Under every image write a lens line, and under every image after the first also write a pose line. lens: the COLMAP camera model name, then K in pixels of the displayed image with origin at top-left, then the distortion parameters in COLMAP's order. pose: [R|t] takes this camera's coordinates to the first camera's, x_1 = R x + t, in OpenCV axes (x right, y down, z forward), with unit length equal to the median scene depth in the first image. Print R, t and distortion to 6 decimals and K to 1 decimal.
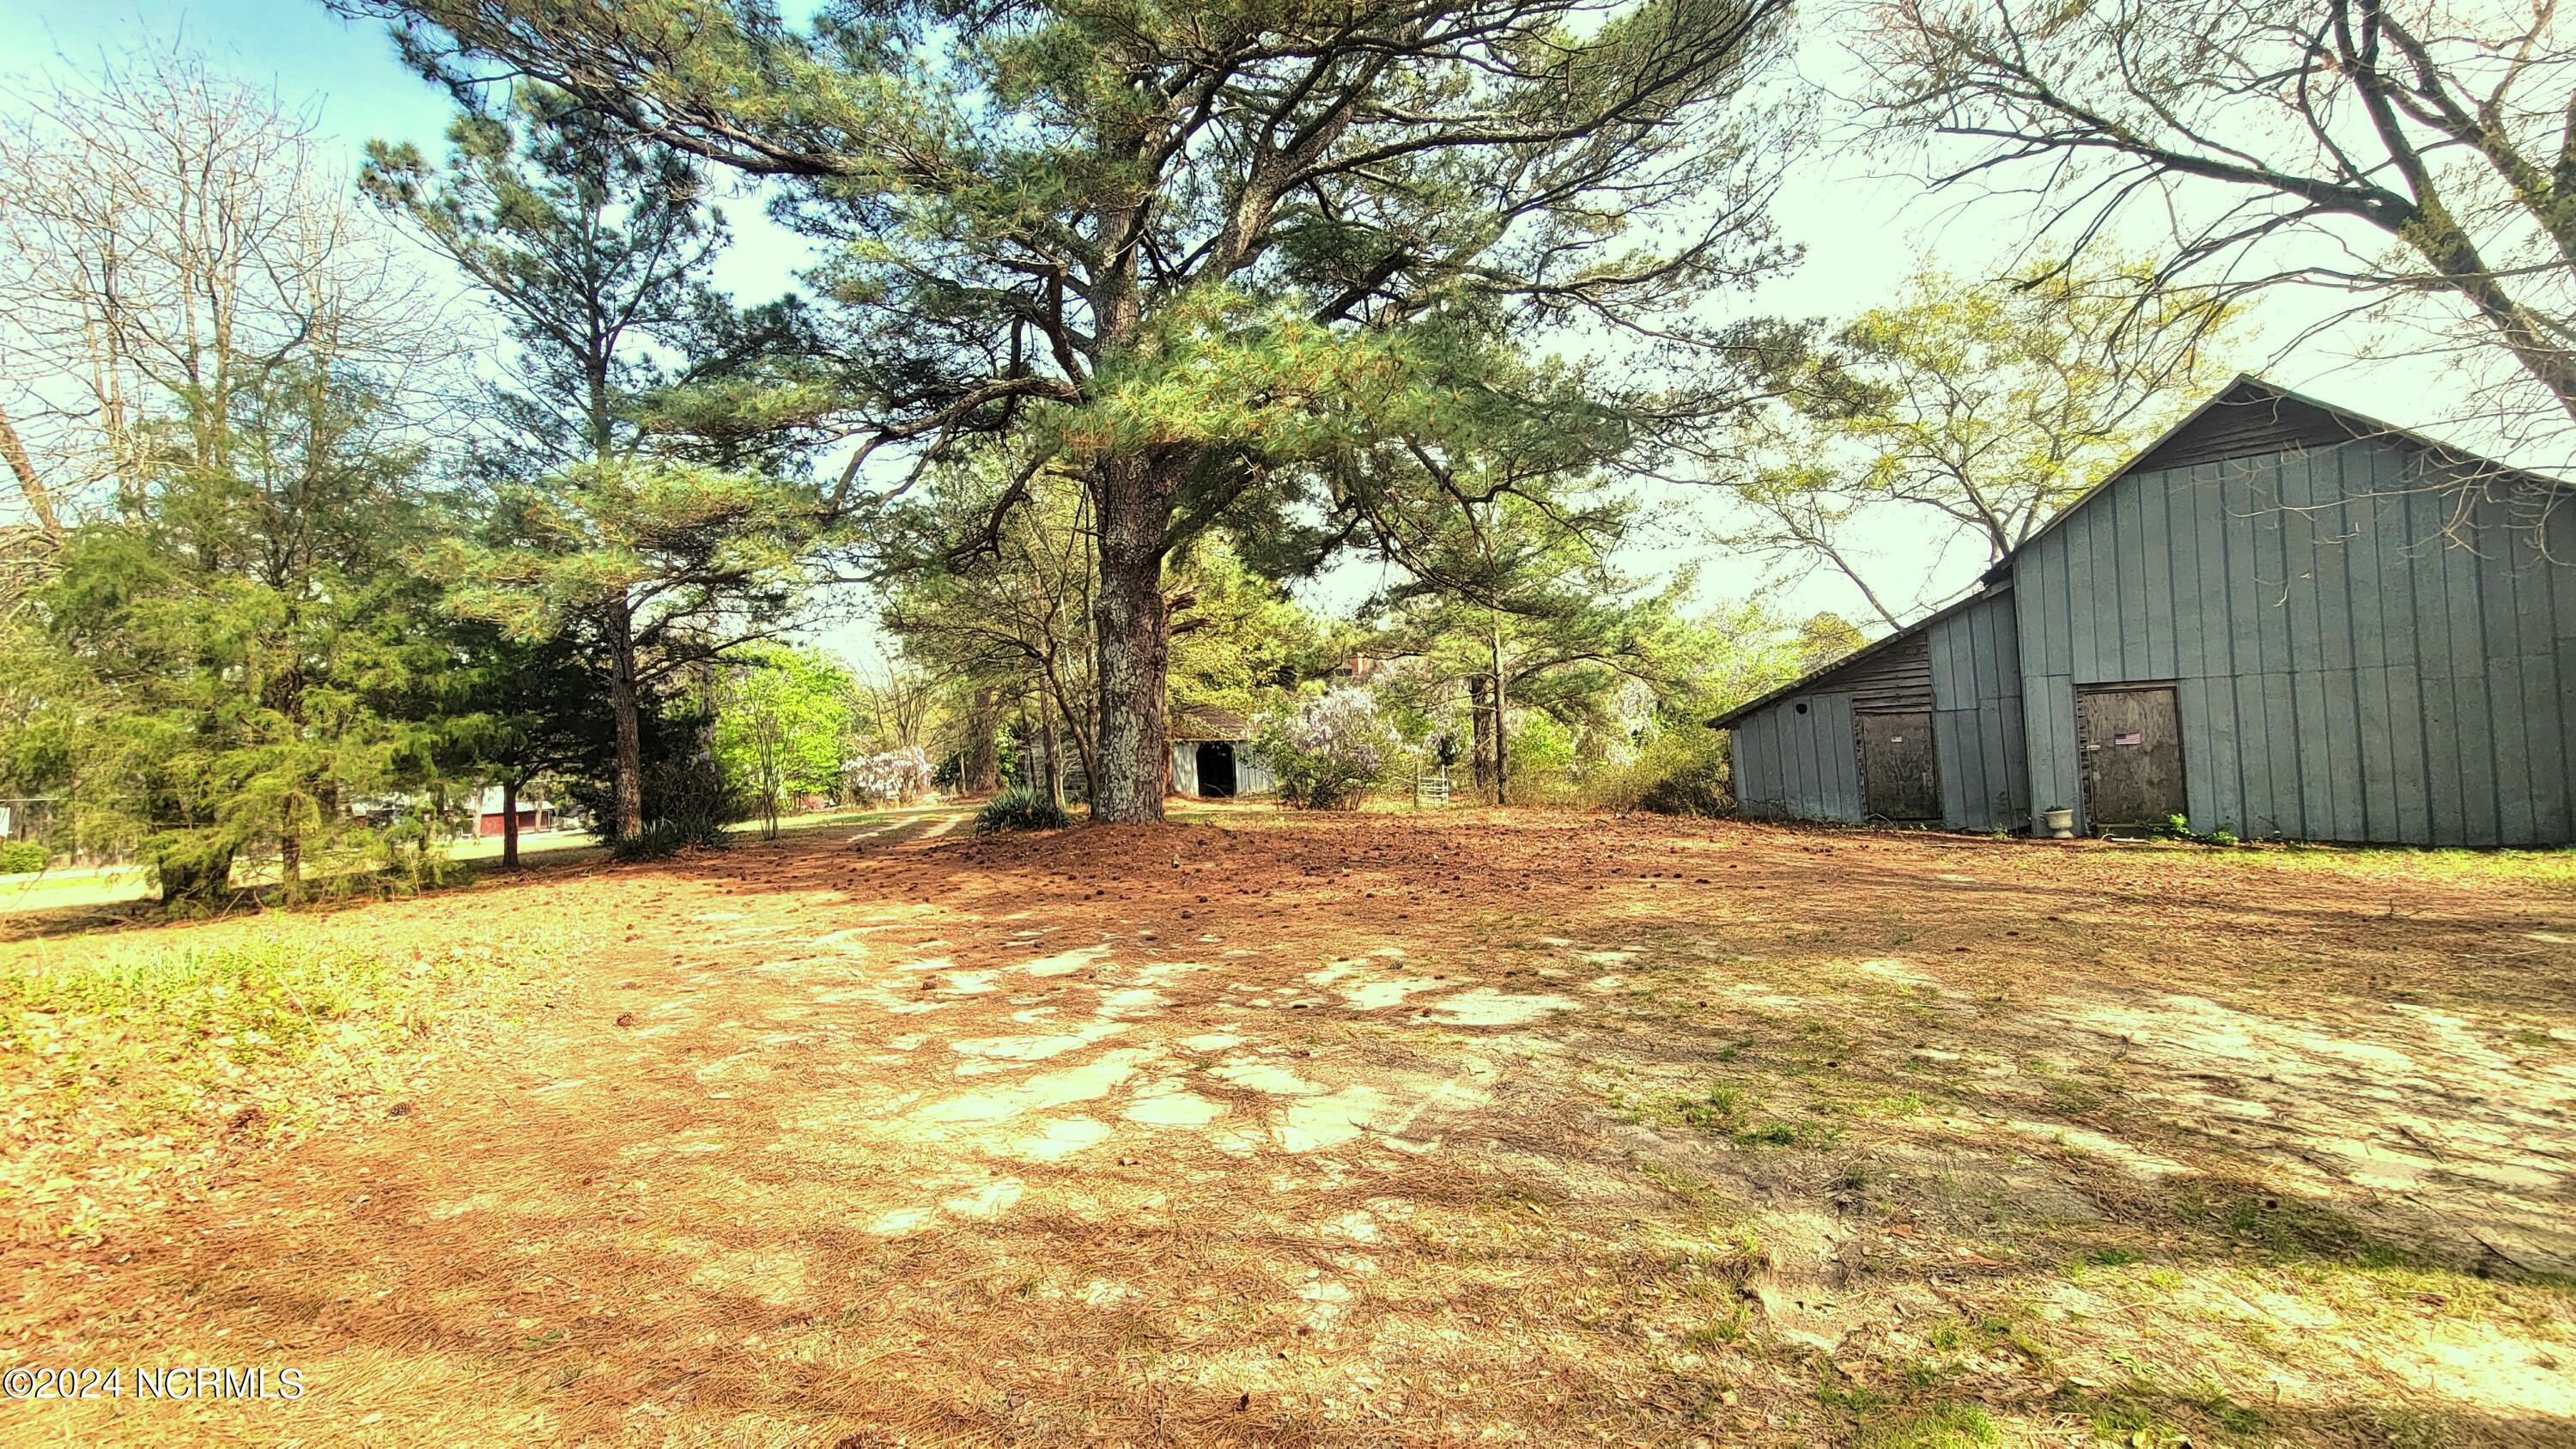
lens RADIAL K [[1039.7, 0, 1311.3], [0, 1039.7, 732.5], [0, 0, 1]] dist [-0.001814, -0.001706]
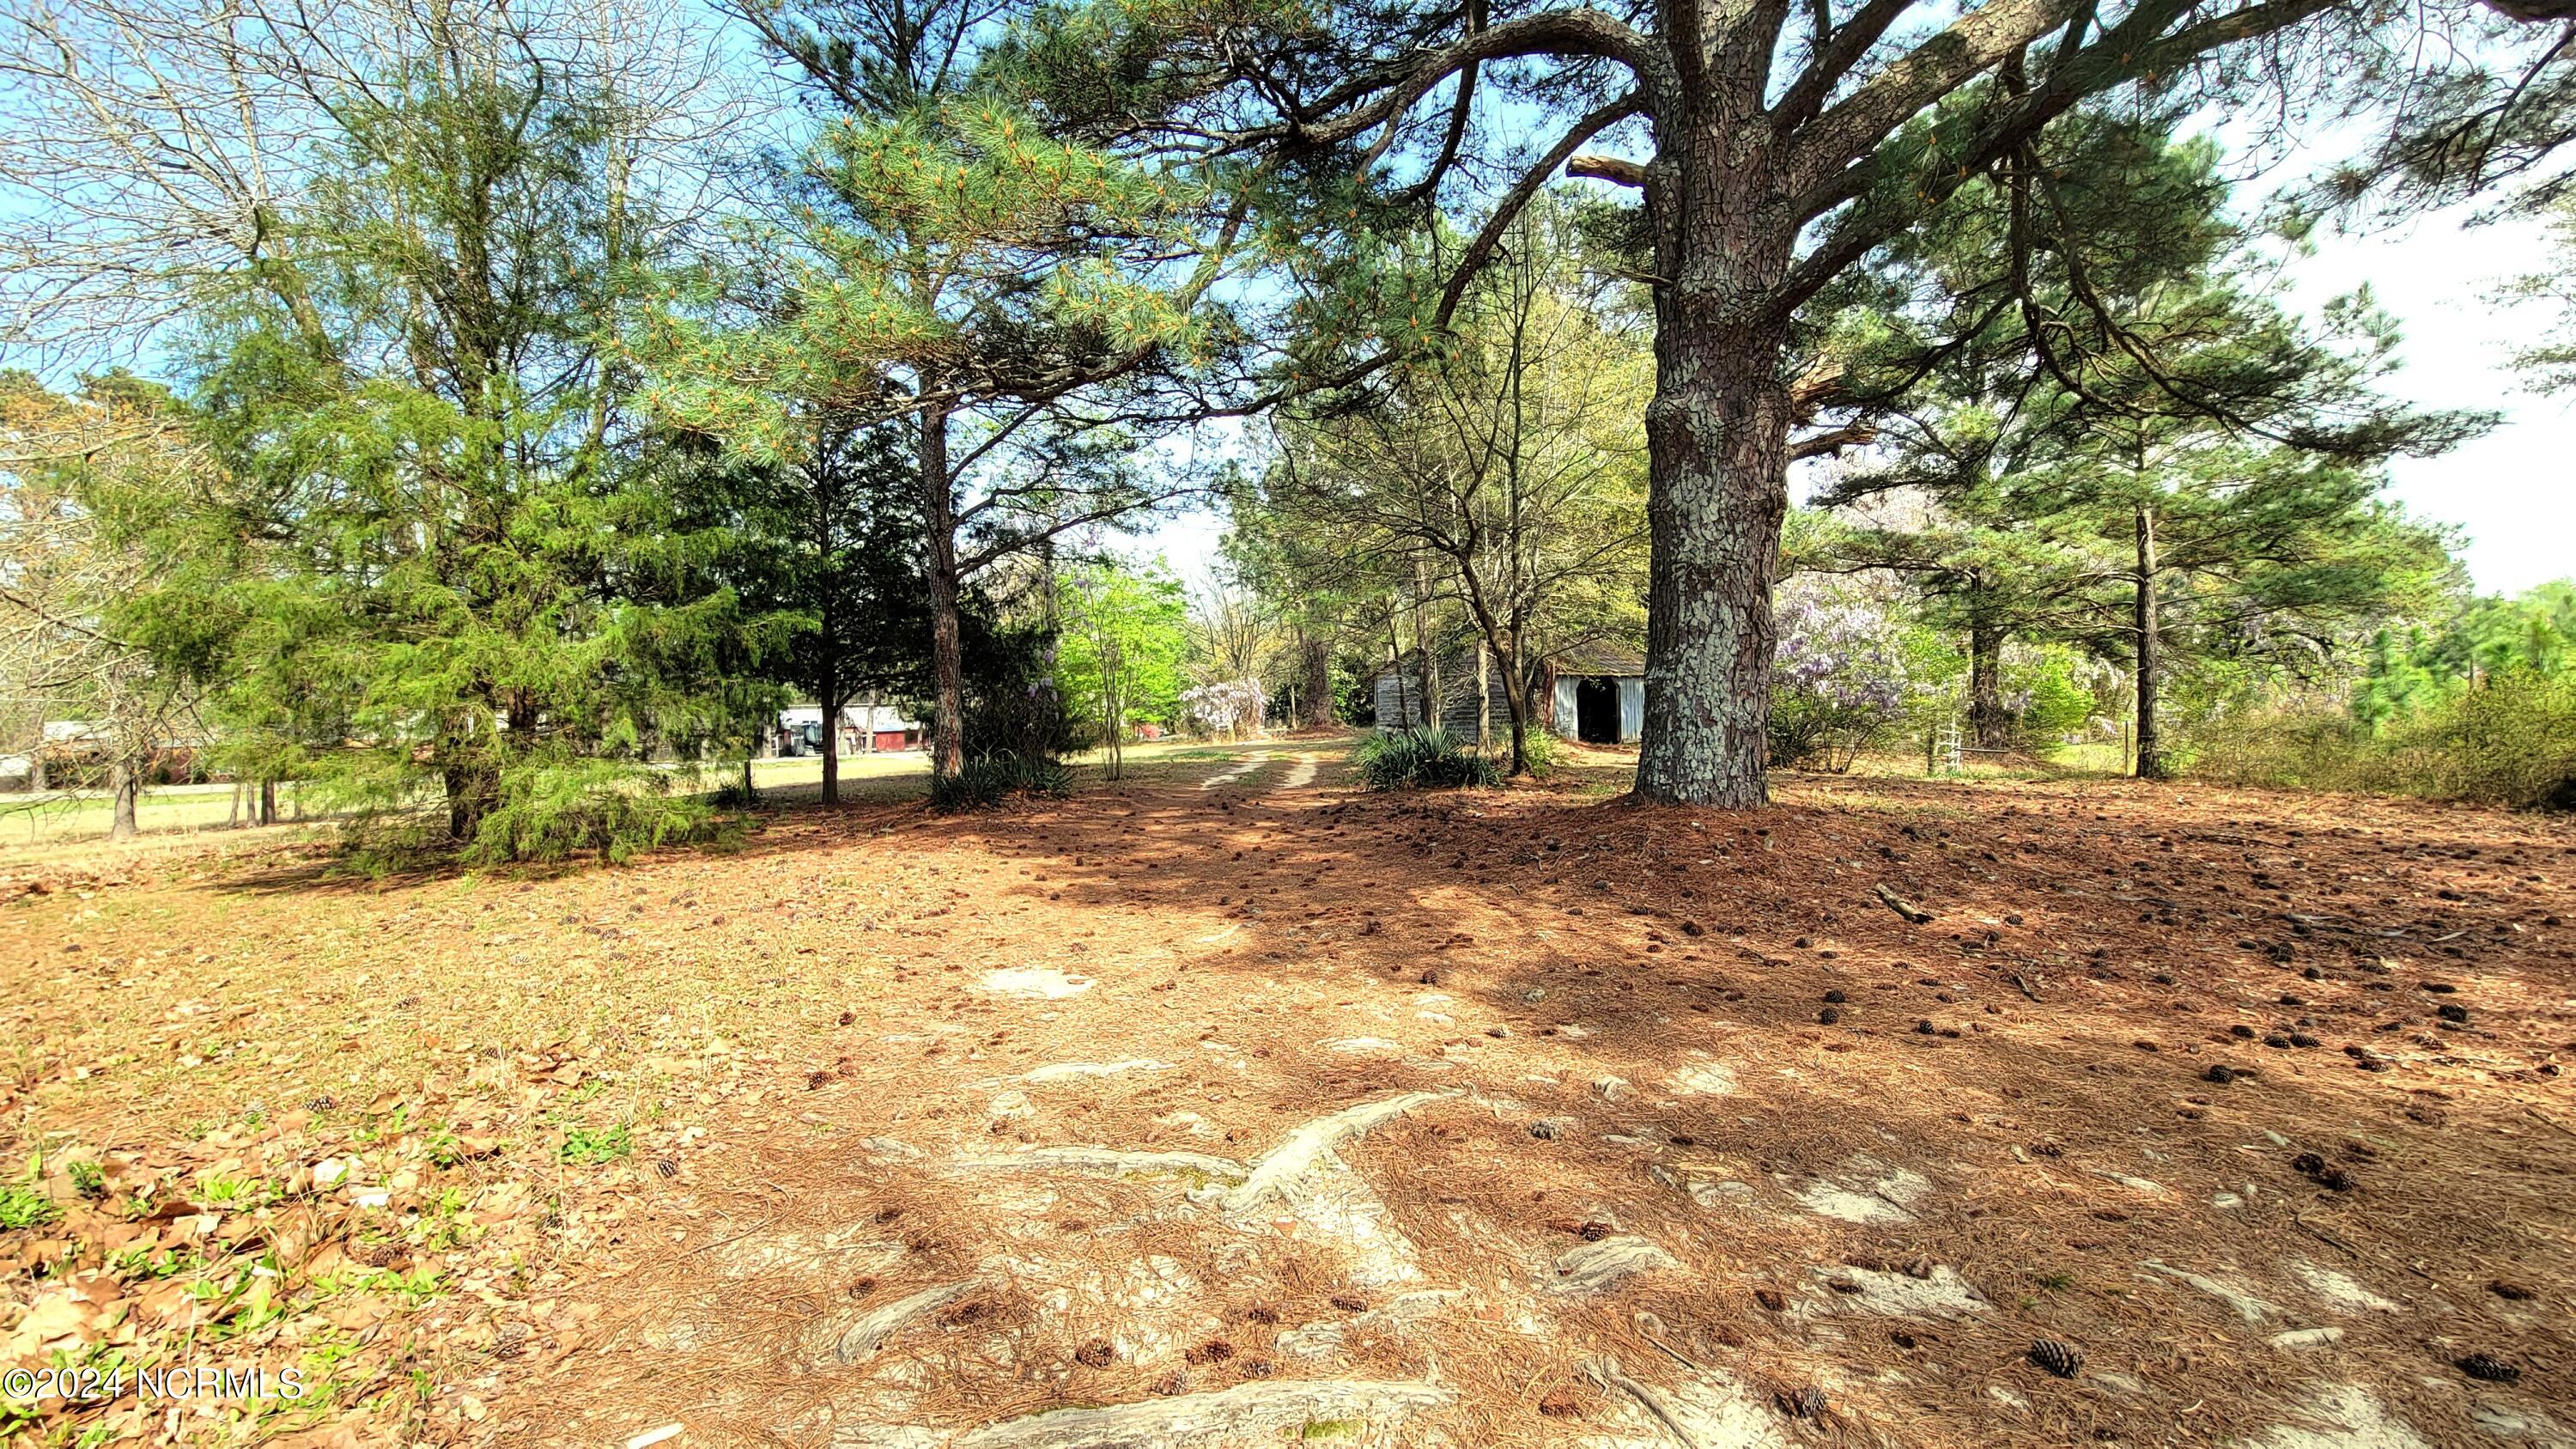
lens RADIAL K [[1039.7, 0, 1287.5], [0, 1039.7, 723.8], [0, 0, 1]] dist [-0.001814, -0.001706]
pose [[0.951432, 0.033459, -0.306035, -0.161312], [-0.017962, 0.998416, 0.053315, 0.013884], [0.307334, -0.045229, 0.950526, 0.302719]]
